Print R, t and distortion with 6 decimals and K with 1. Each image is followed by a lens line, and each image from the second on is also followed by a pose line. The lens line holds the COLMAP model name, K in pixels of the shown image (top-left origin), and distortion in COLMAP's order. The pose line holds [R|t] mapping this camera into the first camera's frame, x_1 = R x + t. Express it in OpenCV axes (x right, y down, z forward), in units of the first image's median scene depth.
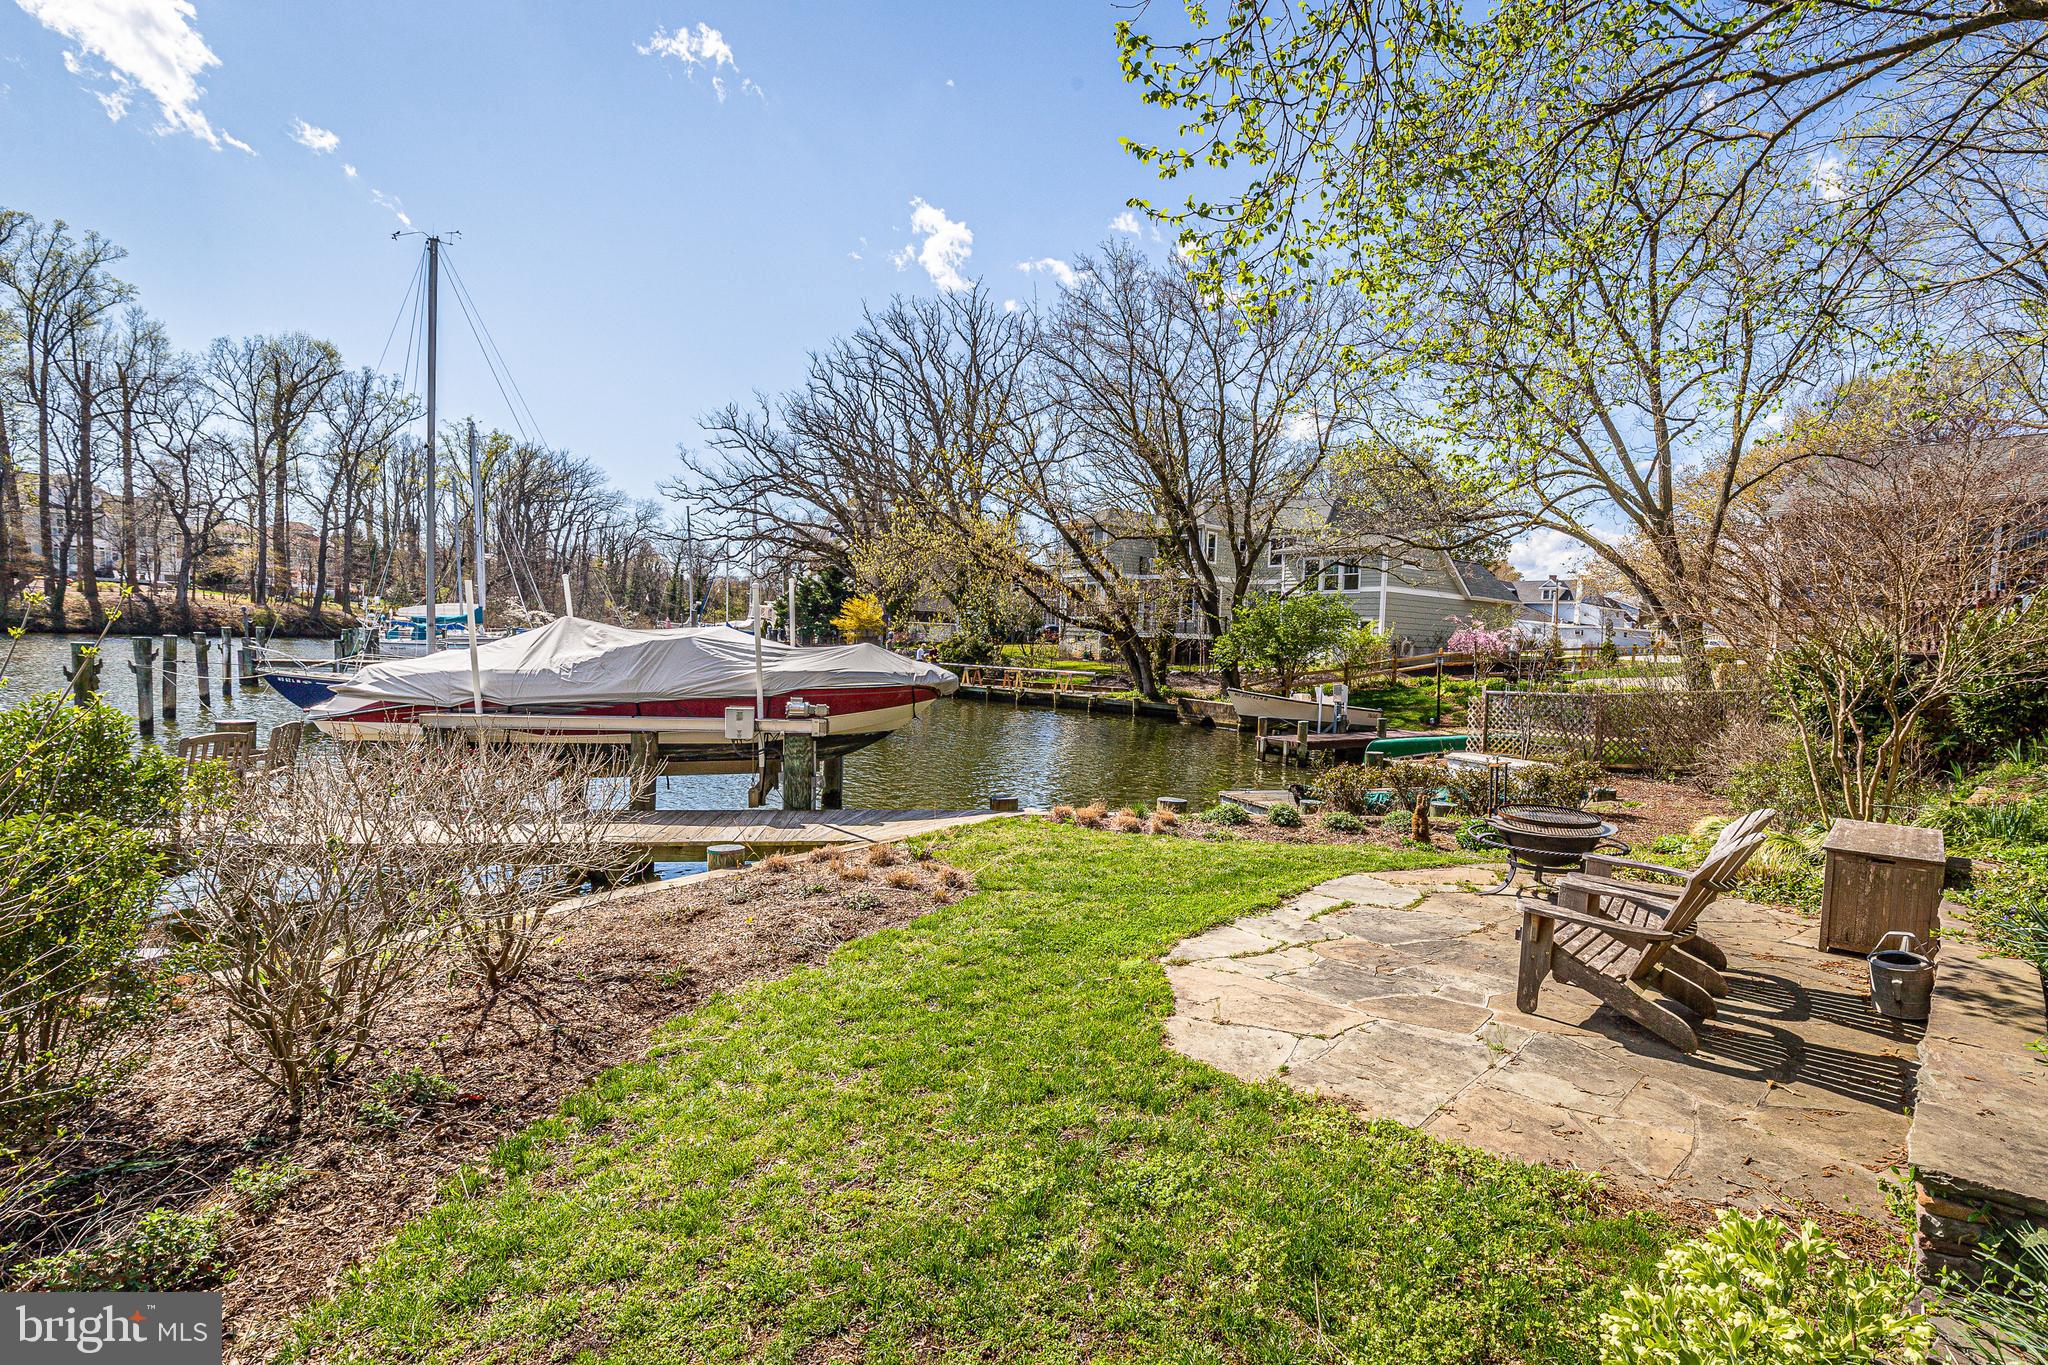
lens RADIAL K [[968.4, 0, 1139.9], [0, 968.4, 708.0], [0, 0, 1]] dist [-0.000343, 0.001163]
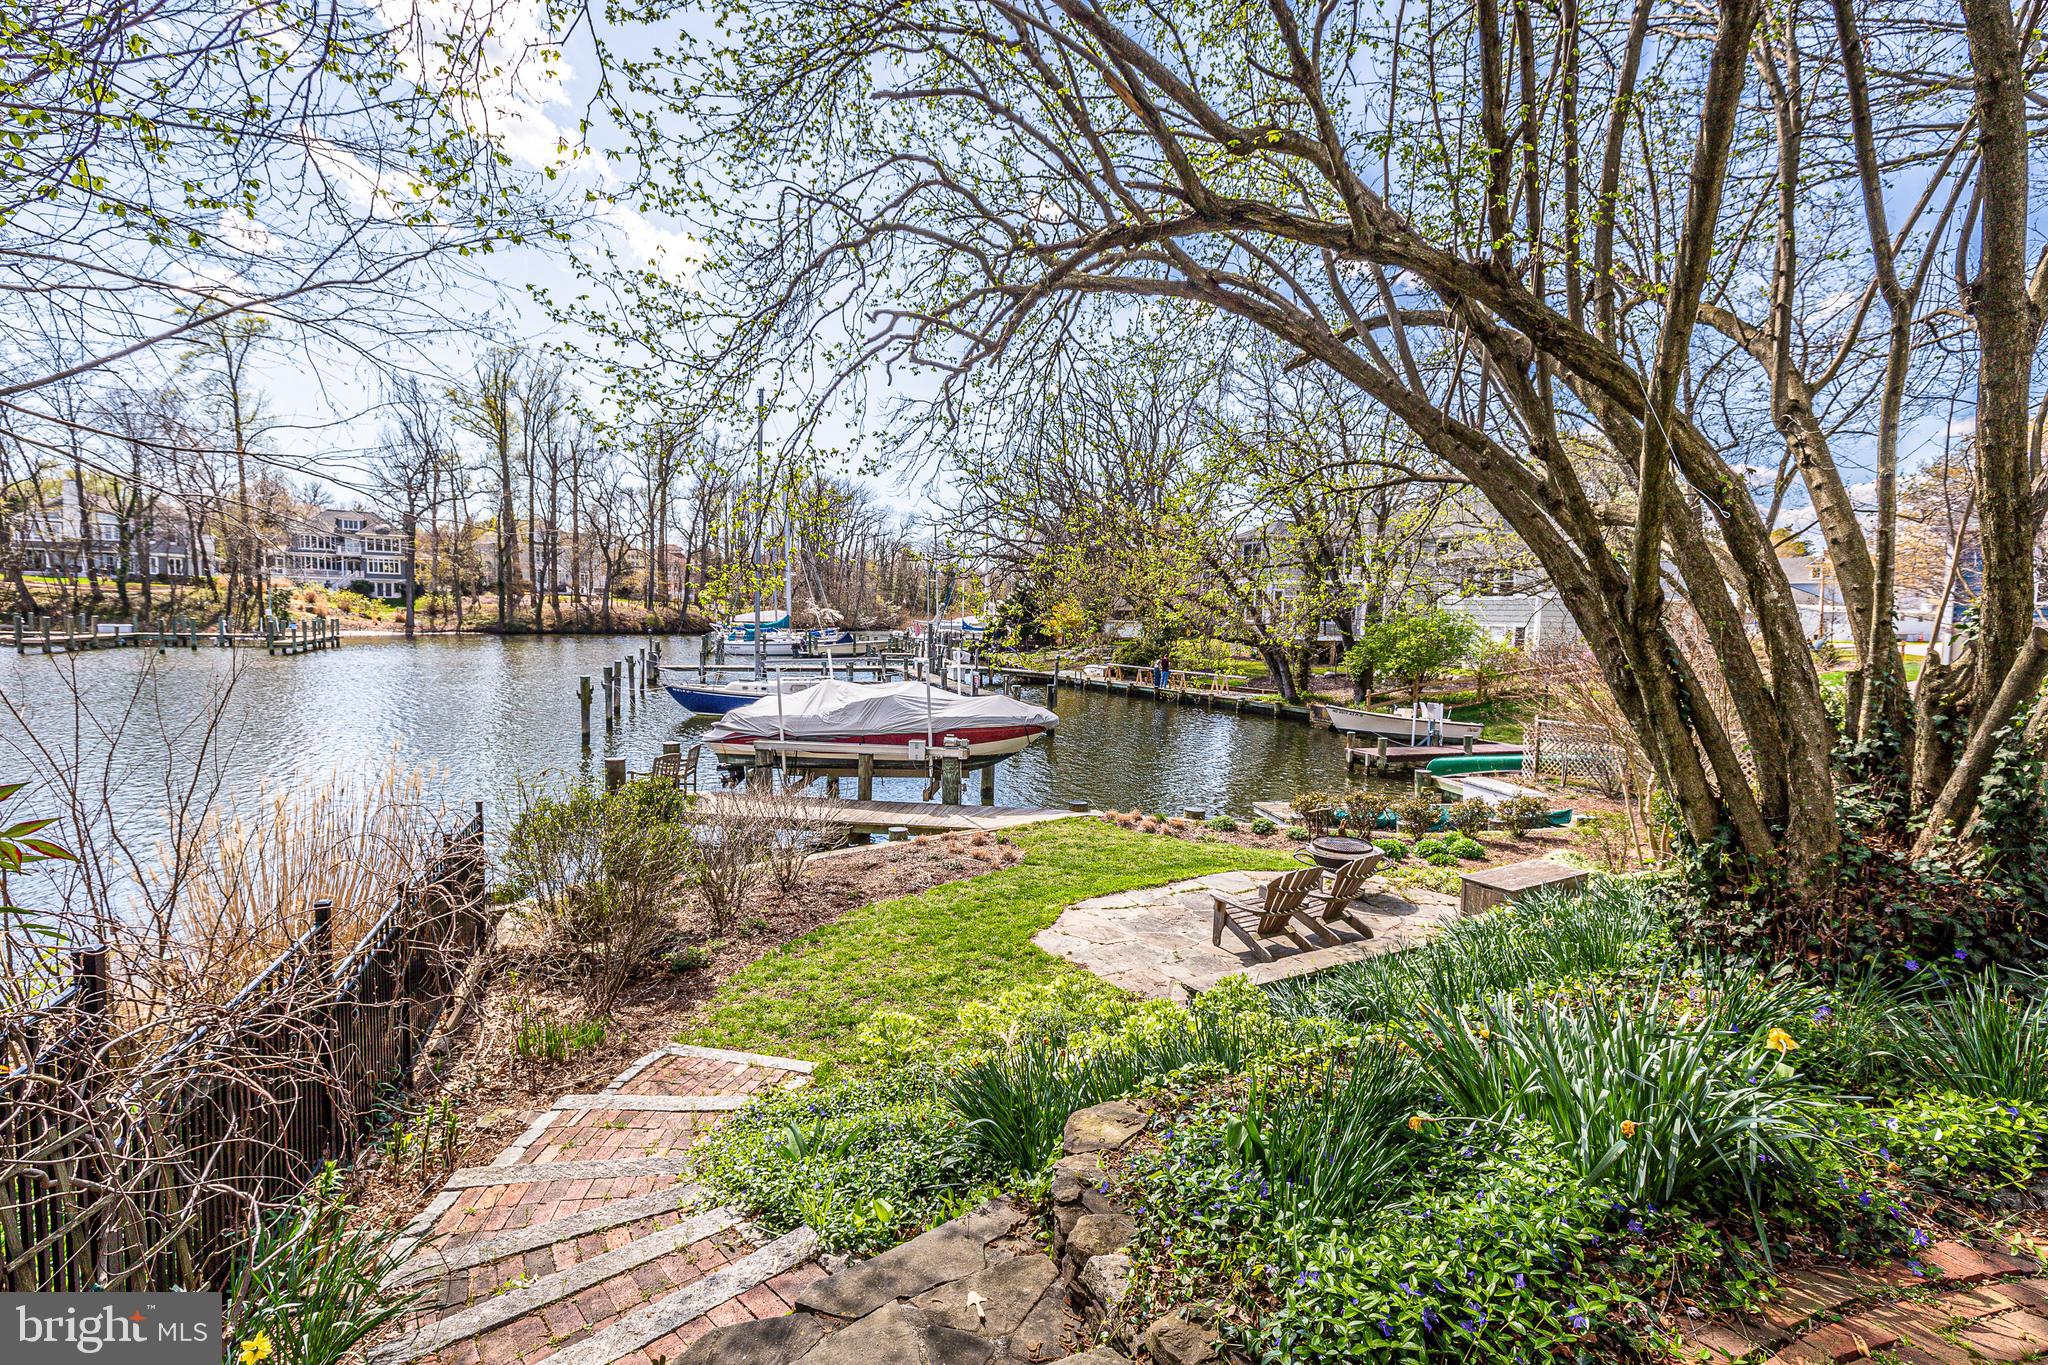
lens RADIAL K [[968.4, 0, 1017.8], [0, 968.4, 678.8], [0, 0, 1]] dist [-0.000343, 0.001163]
pose [[0.933503, 0.006142, -0.358516, 0.117303], [-0.005244, 0.999980, 0.003476, -0.039461], [0.358531, -0.001365, 0.933517, -0.164886]]
